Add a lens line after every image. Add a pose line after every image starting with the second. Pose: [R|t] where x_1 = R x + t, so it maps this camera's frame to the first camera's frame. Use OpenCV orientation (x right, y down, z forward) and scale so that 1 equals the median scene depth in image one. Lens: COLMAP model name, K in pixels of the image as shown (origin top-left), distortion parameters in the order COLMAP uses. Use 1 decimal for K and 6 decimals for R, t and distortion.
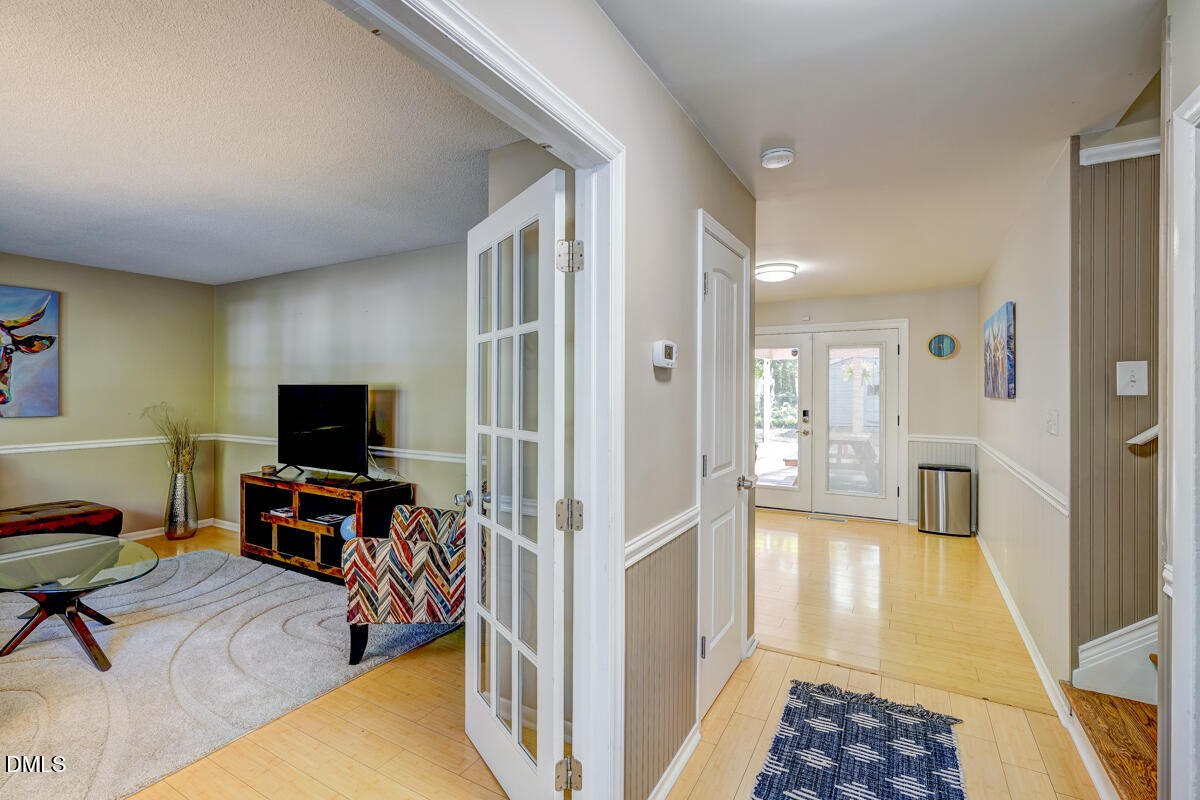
lens RADIAL K [[547.5, 0, 599.4], [0, 547.5, 390.4], [0, 0, 1]] dist [-0.006216, 0.002761]
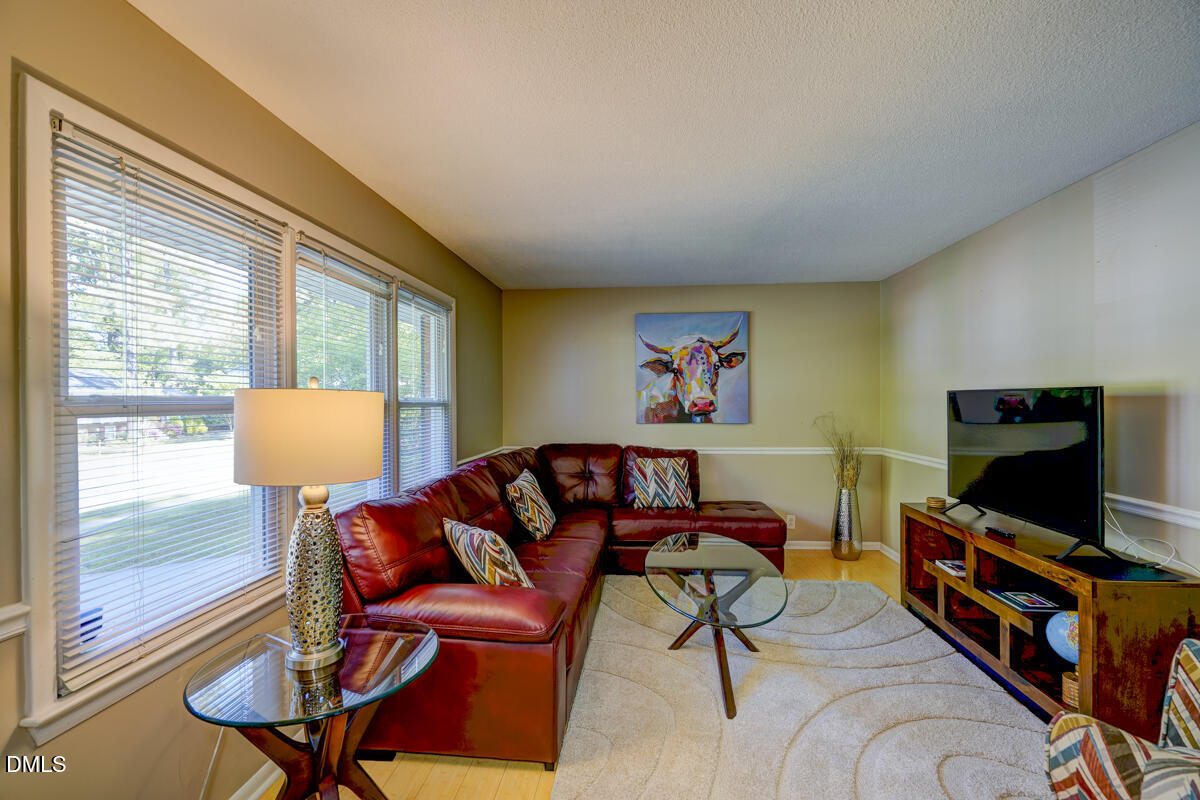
lens RADIAL K [[547.5, 0, 593.5], [0, 547.5, 406.4], [0, 0, 1]] dist [-0.006216, 0.002761]
pose [[0.418628, 0.002302, -0.908155, -0.131666], [0.008364, 0.999945, 0.006390, 0.003089], [0.908119, -0.010271, 0.418586, 0.287105]]
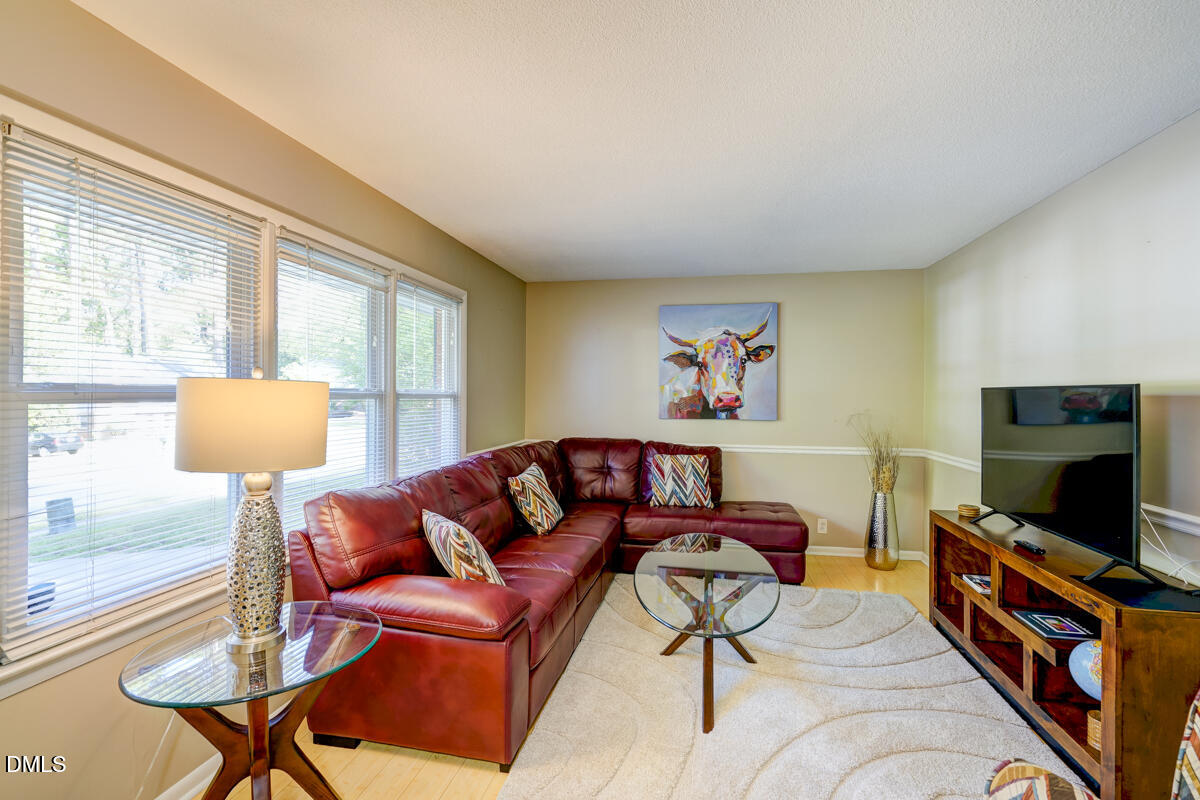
lens RADIAL K [[547.5, 0, 591.6], [0, 547.5, 397.6], [0, 0, 1]] dist [-0.006216, 0.002761]
pose [[0.315240, 0.001617, -0.949011, -0.114762], [-0.003731, 0.999993, 0.000465, 0.004232], [0.949005, 0.003394, 0.315243, 0.375360]]
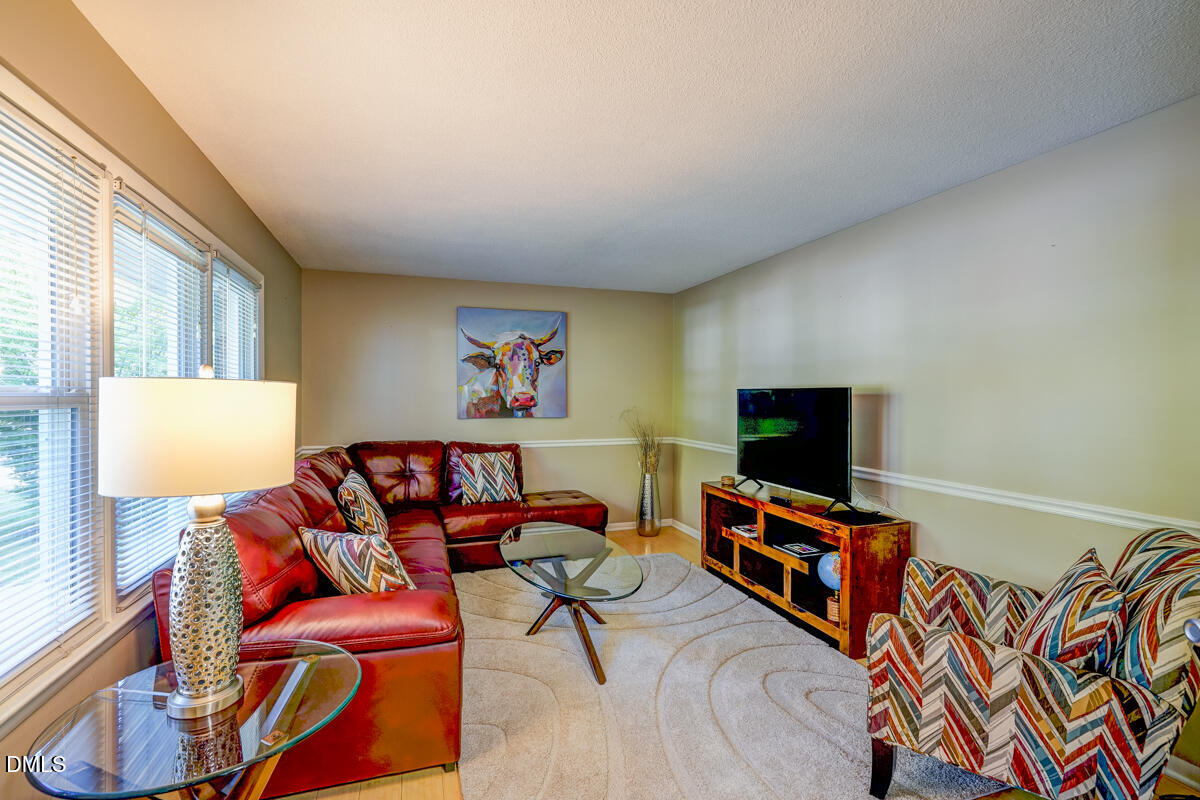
lens RADIAL K [[547.5, 0, 607.1], [0, 547.5, 398.2], [0, 0, 1]] dist [-0.006216, 0.002761]
pose [[0.761364, 0.000922, -0.648323, -0.176139], [0.000938, 0.999996, 0.002524, 0.002348], [0.648323, -0.002530, 0.761361, 0.176248]]
